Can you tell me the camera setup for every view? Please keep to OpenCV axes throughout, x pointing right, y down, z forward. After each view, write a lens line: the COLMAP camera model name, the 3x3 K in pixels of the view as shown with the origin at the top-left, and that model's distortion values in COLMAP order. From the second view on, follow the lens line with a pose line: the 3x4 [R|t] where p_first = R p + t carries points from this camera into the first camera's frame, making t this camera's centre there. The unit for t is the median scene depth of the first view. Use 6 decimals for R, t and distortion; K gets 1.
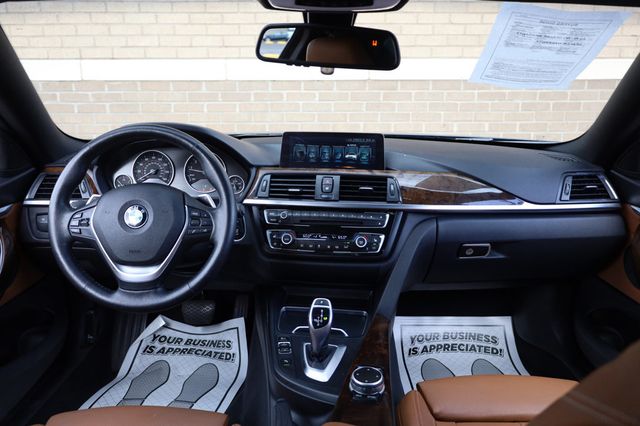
lens RADIAL K [[494.3, 0, 320.0], [0, 494.3, 213.0], [0, 0, 1]] dist [-0.006590, -0.003353]
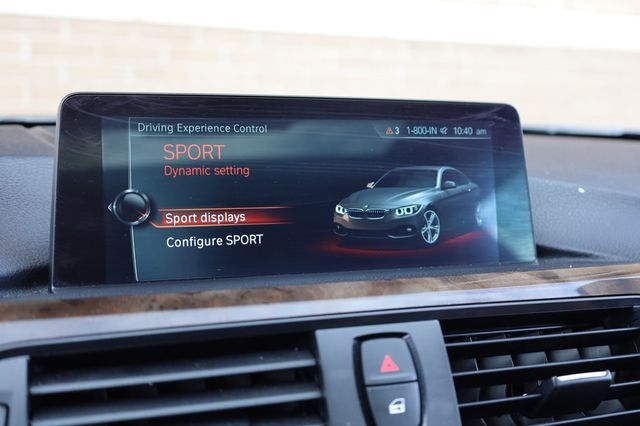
lens RADIAL K [[702.5, 0, 320.0], [0, 702.5, 213.0], [0, 0, 1]] dist [0.002749, -0.016199]
pose [[0.907696, -0.056611, 0.415793, -0.107428], [0.075598, 0.996707, -0.029330, -0.110844], [-0.412763, 0.058056, 0.908986, 0.771846]]
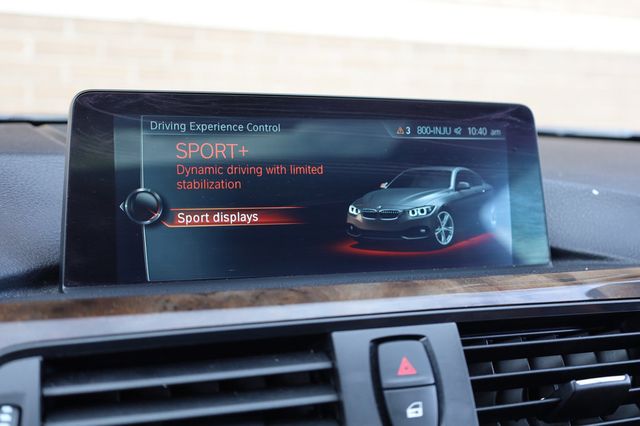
lens RADIAL K [[702.5, 0, 320.0], [0, 702.5, 213.0], [0, 0, 1]] dist [0.002749, -0.016199]
pose [[0.908274, -0.050838, 0.415276, -0.111127], [0.070041, 0.997058, -0.031132, -0.110983], [-0.412471, 0.057363, 0.909163, 0.777669]]
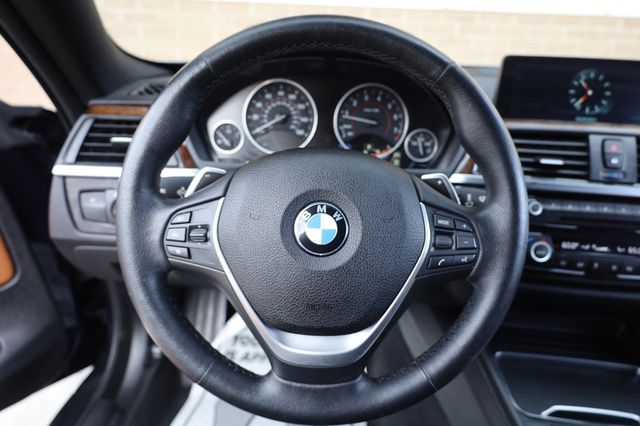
lens RADIAL K [[444.6, 0, 320.0], [0, 444.6, 213.0], [0, 0, 1]] dist [-0.004137, -0.002724]
pose [[0.999568, 0.027424, 0.010560, -0.310654], [-0.028612, 0.990182, 0.136824, -0.049632], [-0.006704, -0.137067, 0.990539, 0.501275]]
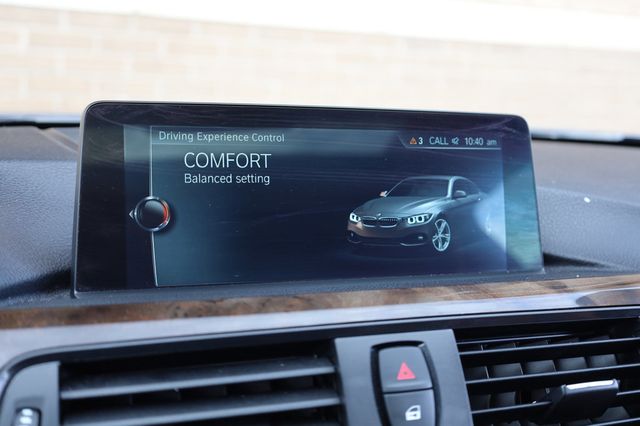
lens RADIAL K [[702.5, 0, 320.0], [0, 702.5, 213.0], [0, 0, 1]] dist [0.002749, -0.016199]
pose [[0.904278, -0.048306, 0.424203, -0.119350], [0.062323, 0.997871, -0.019222, -0.118061], [-0.422371, 0.043819, 0.905363, 0.768916]]
